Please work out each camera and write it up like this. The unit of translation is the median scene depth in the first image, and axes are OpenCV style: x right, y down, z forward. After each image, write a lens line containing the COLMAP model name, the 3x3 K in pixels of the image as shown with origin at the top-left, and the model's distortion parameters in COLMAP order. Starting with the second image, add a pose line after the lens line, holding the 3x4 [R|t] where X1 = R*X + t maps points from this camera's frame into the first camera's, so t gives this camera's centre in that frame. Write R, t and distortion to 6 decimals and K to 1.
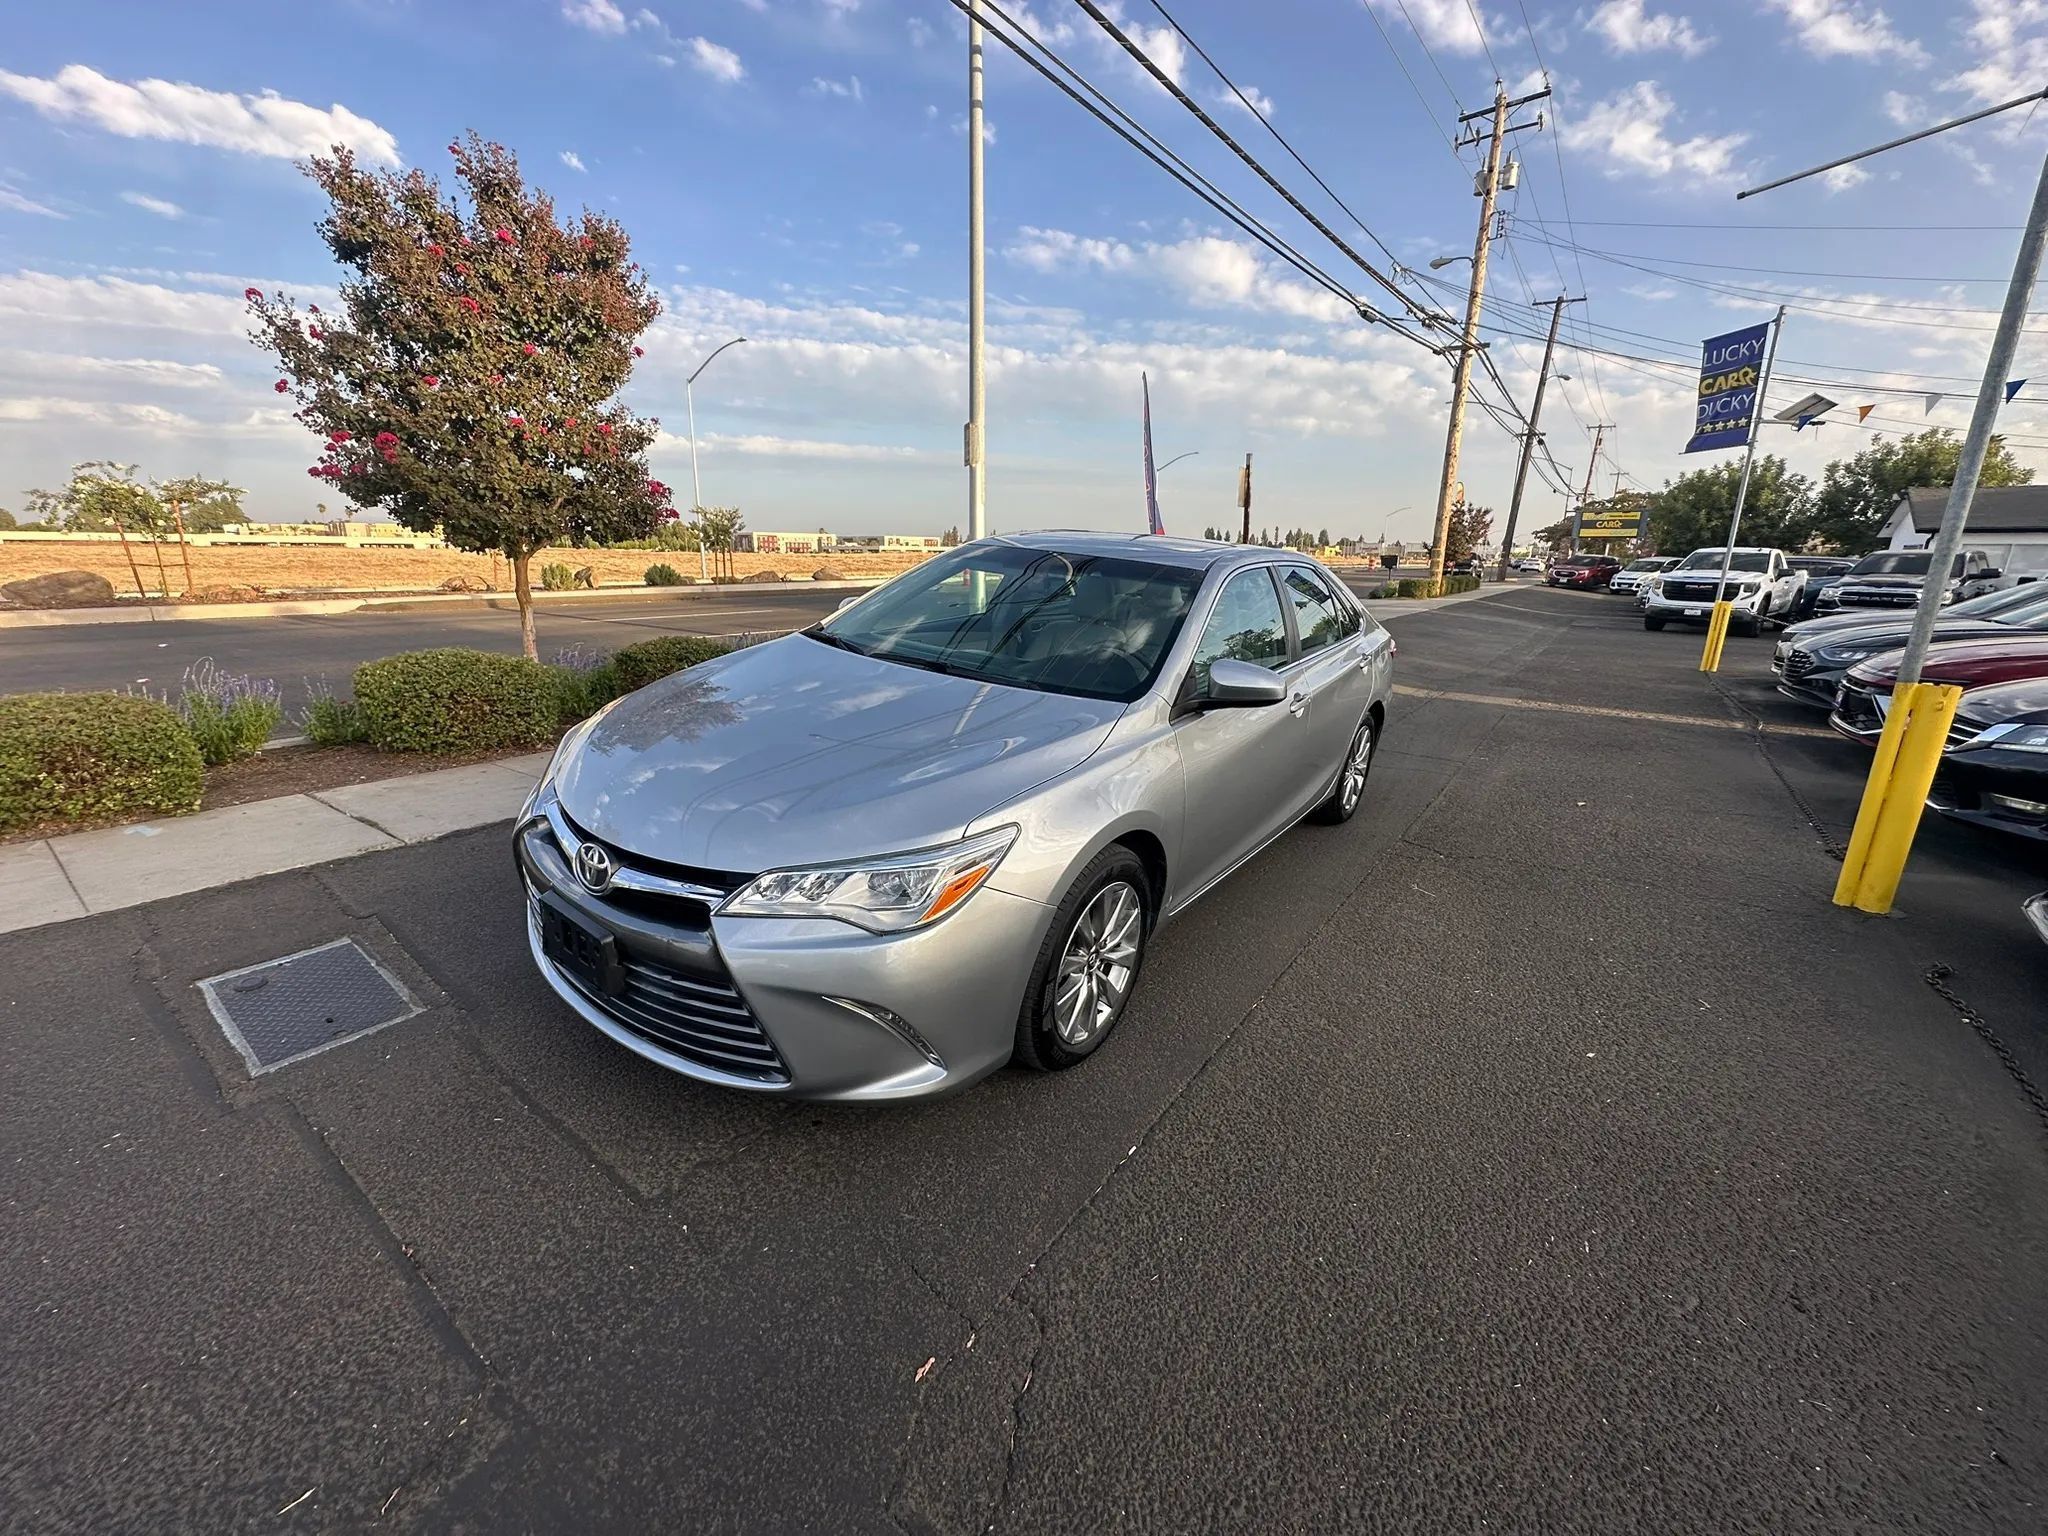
lens RADIAL K [[820.7, 0, 1023.6], [0, 820.7, 758.6], [0, 0, 1]] dist [-0.004330, 0.000704]
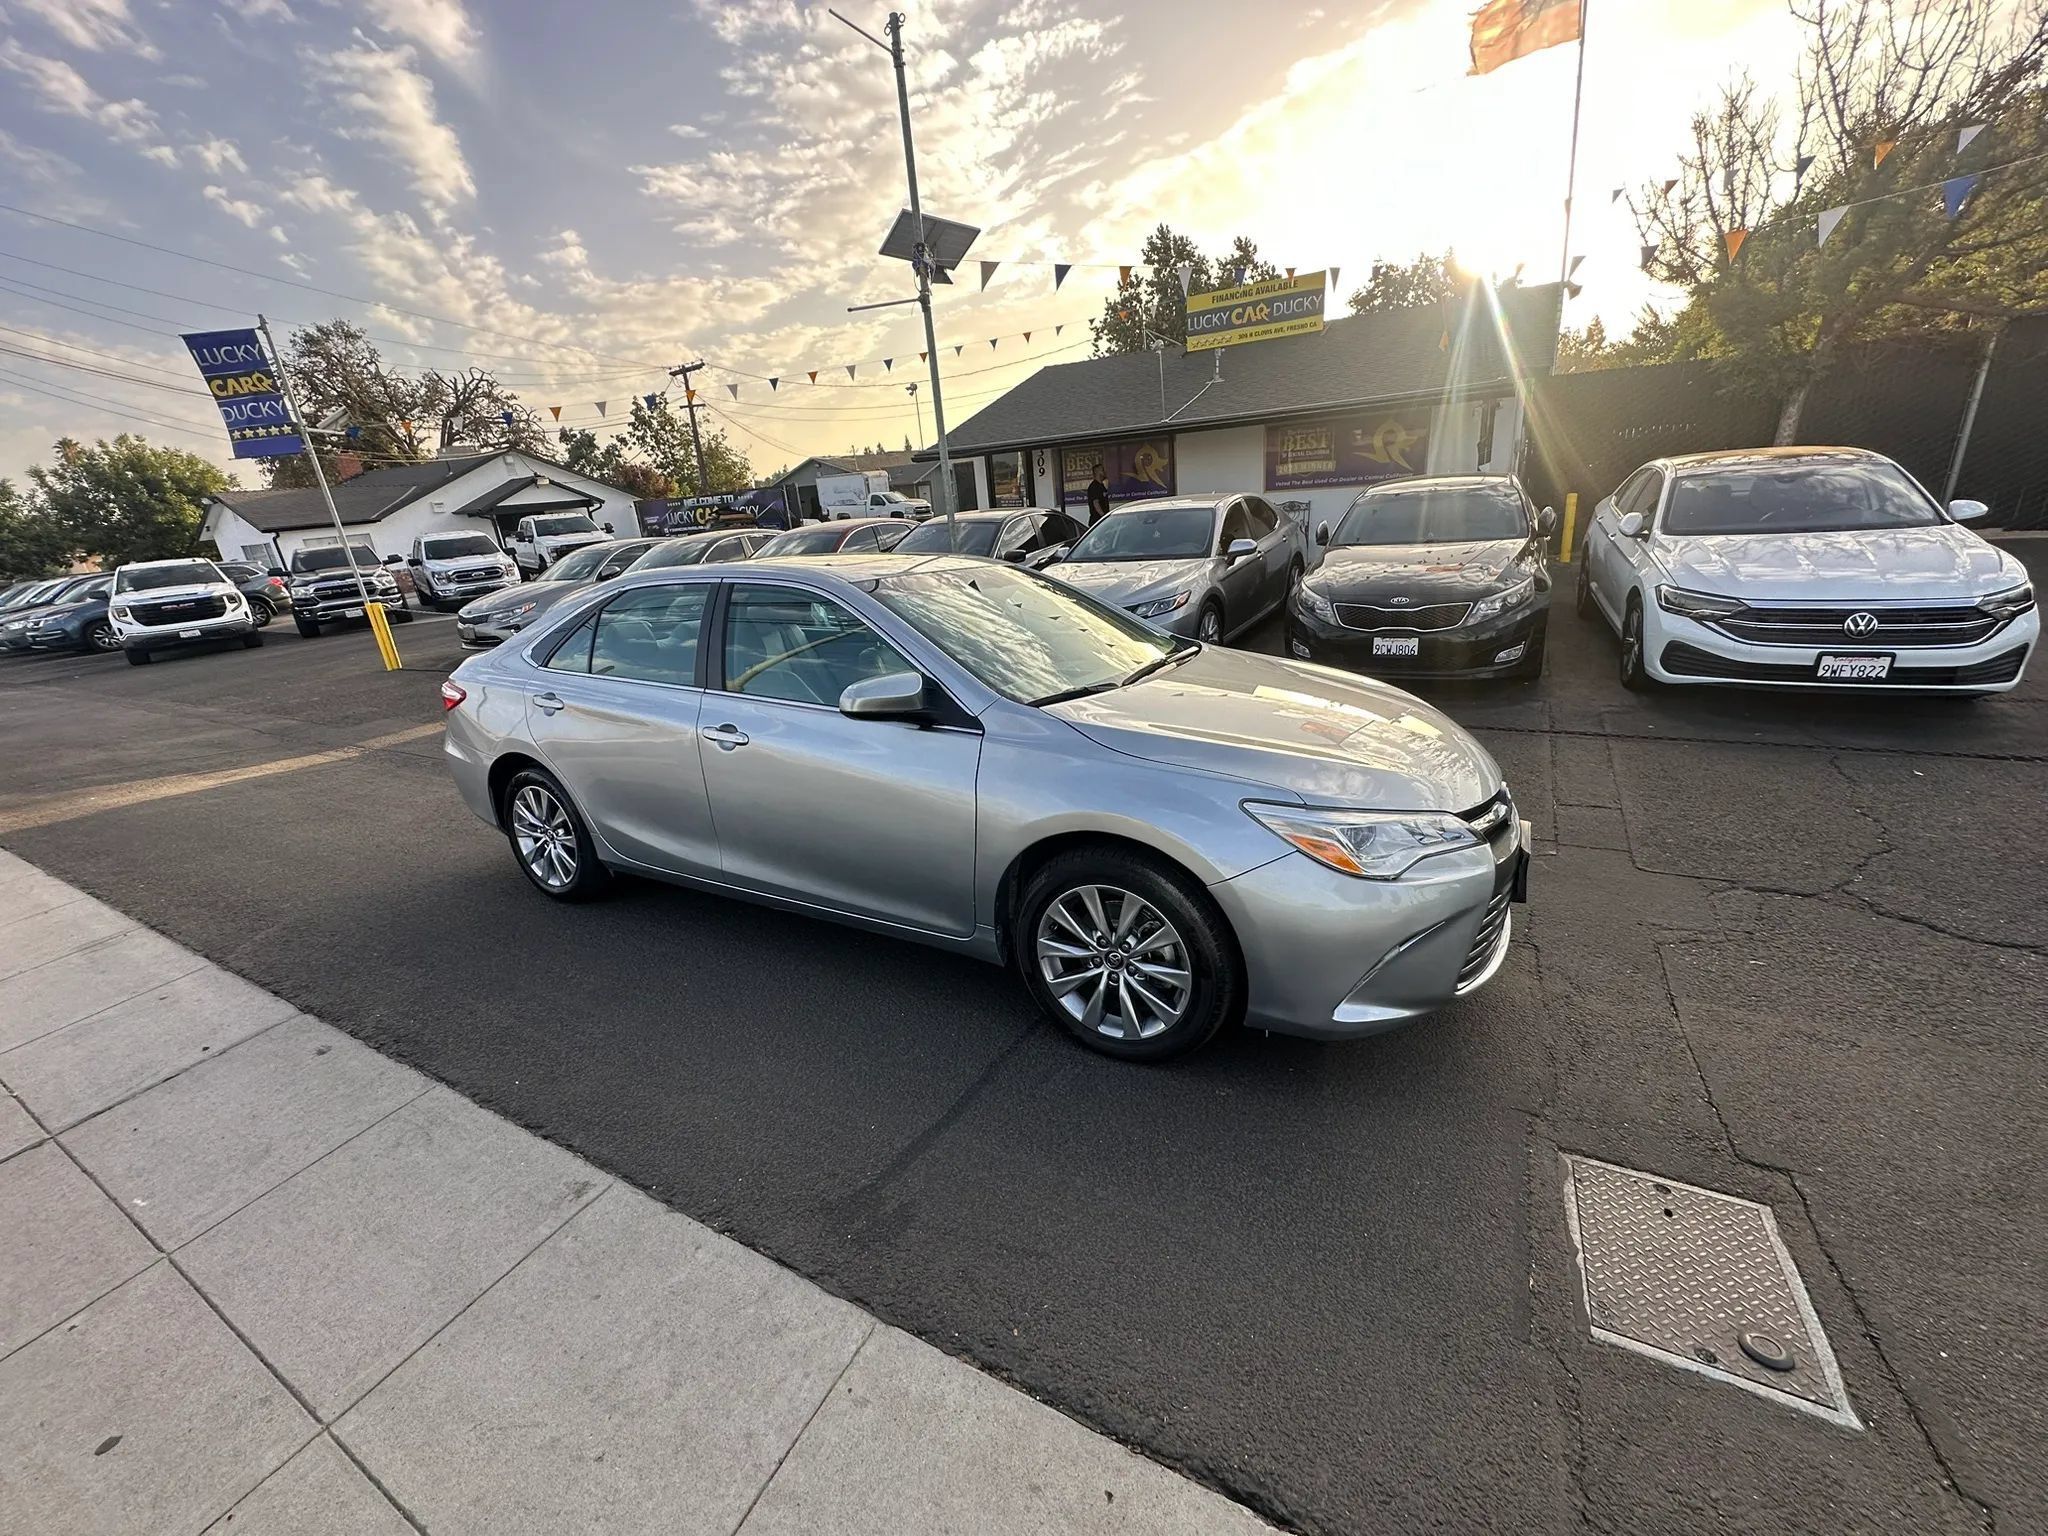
lens RADIAL K [[818.0, 0, 1020.8], [0, 818.0, 774.7], [0, 0, 1]] dist [-0.002328, 0.000259]
pose [[-0.120257, -0.340386, 0.932564, -0.583802], [0.327028, 0.873366, 0.360950, -0.222471], [-0.937332, 0.348381, 0.006287, 0.613800]]
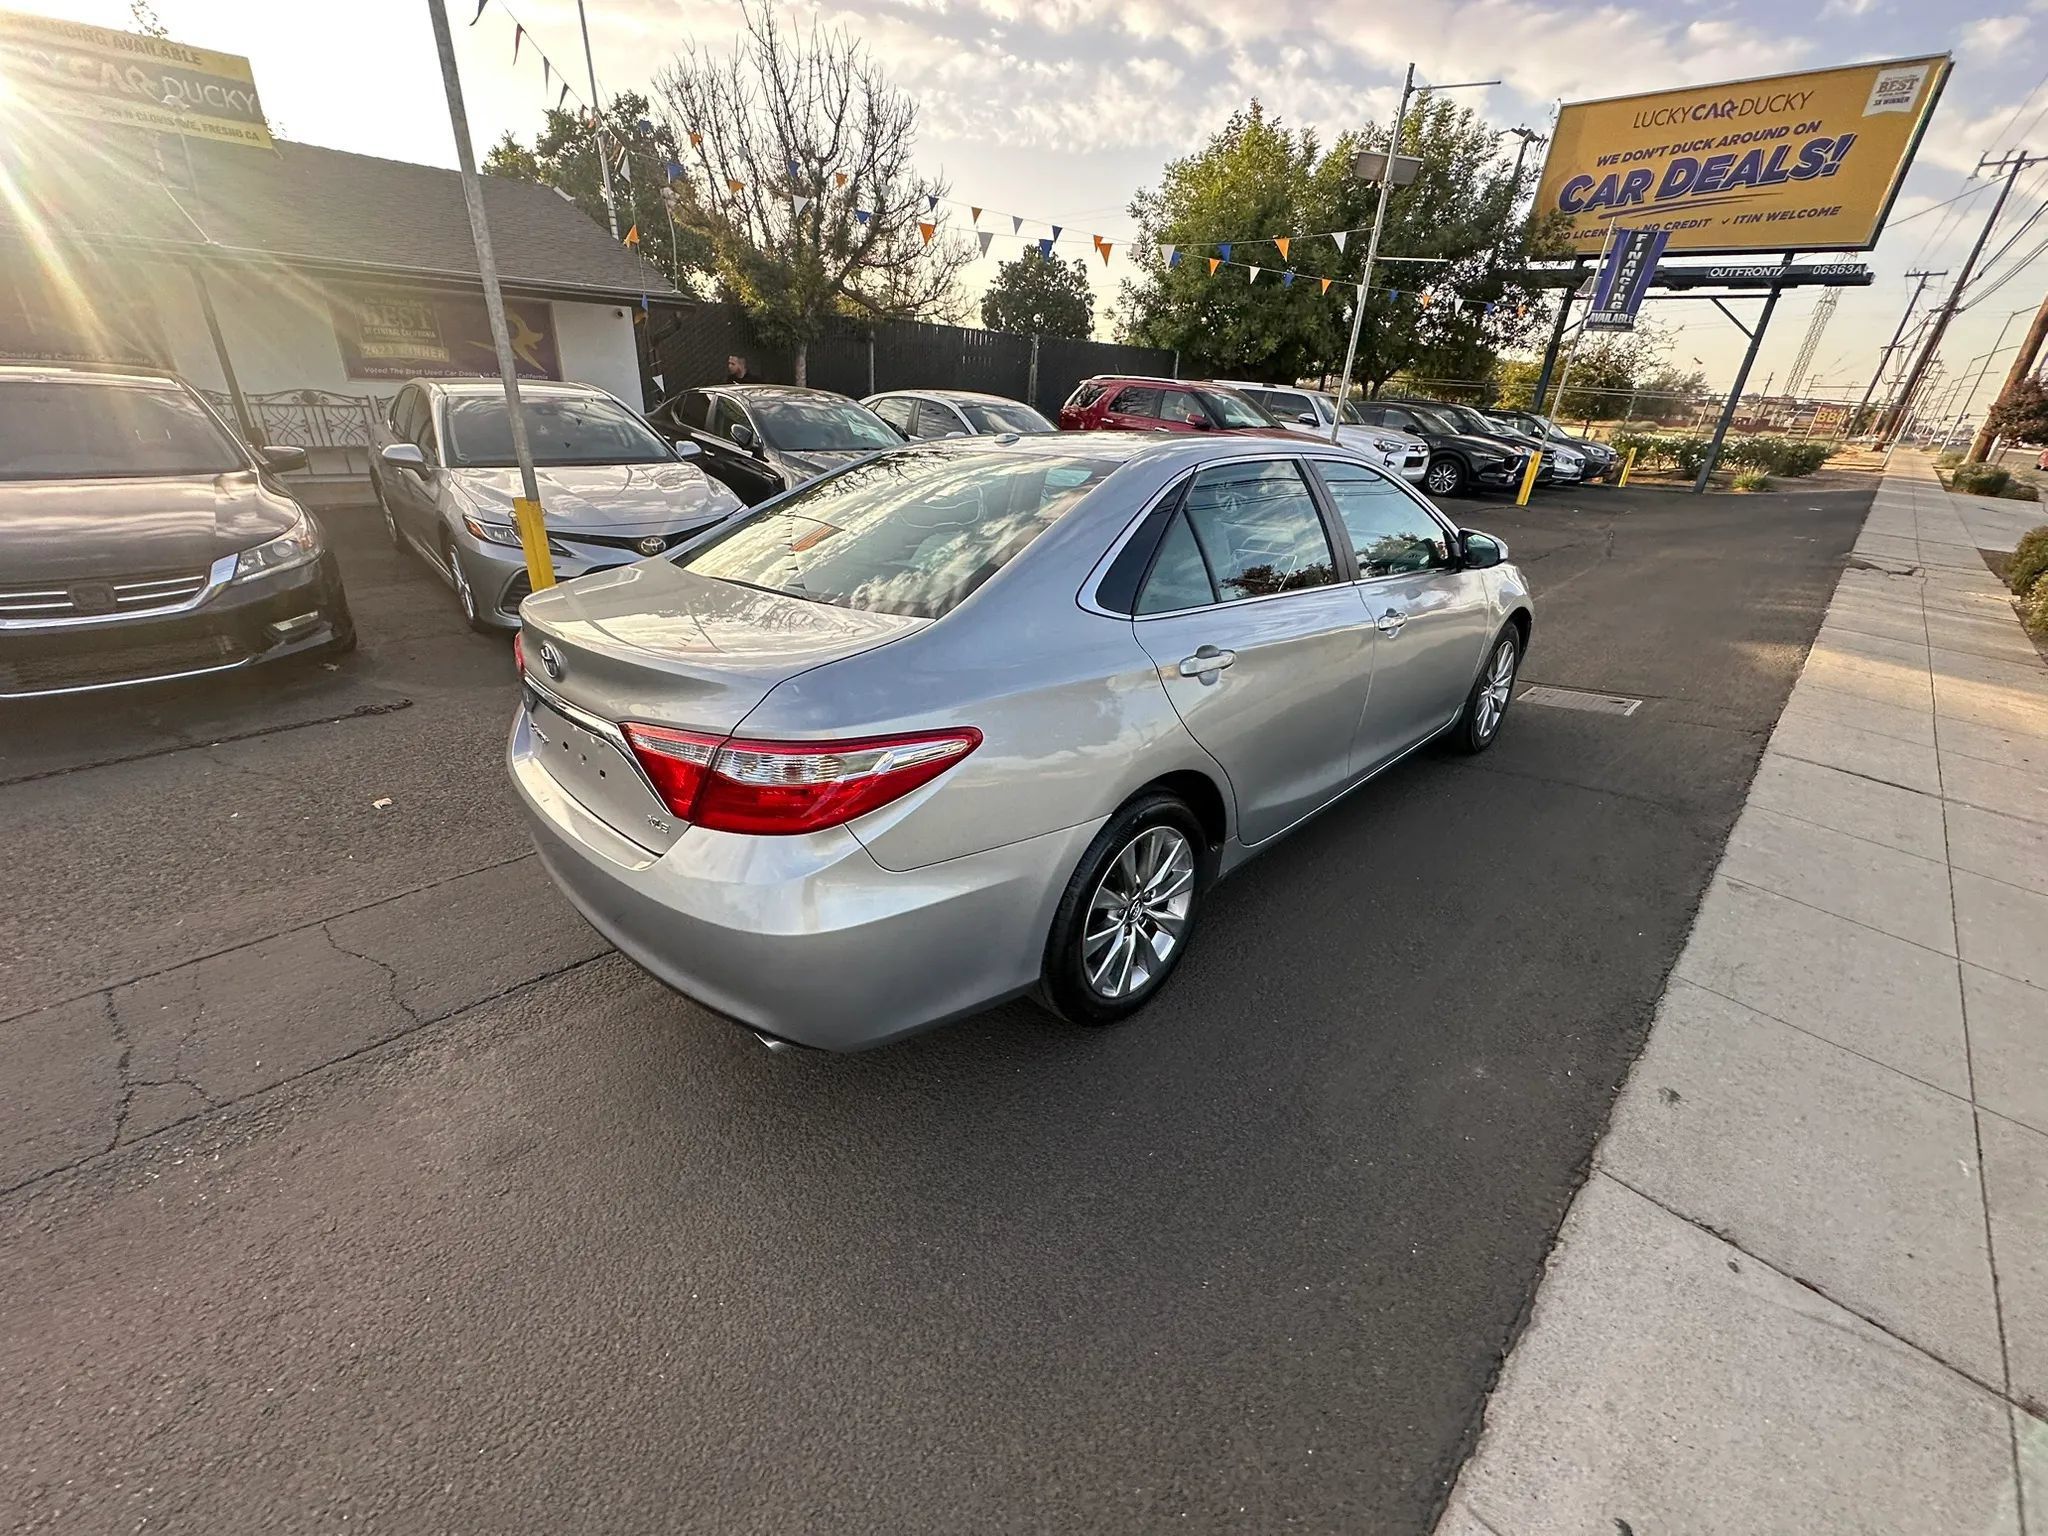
lens RADIAL K [[820.7, 0, 1023.9], [0, 820.7, 766.5], [0, 0, 1]] dist [-0.004330, 0.000704]
pose [[-0.986198, -0.127664, 0.105433, 0.099532], [-0.031341, 0.769203, 0.638235, -0.365535], [-0.162579, 0.626122, -0.762587, 1.269751]]
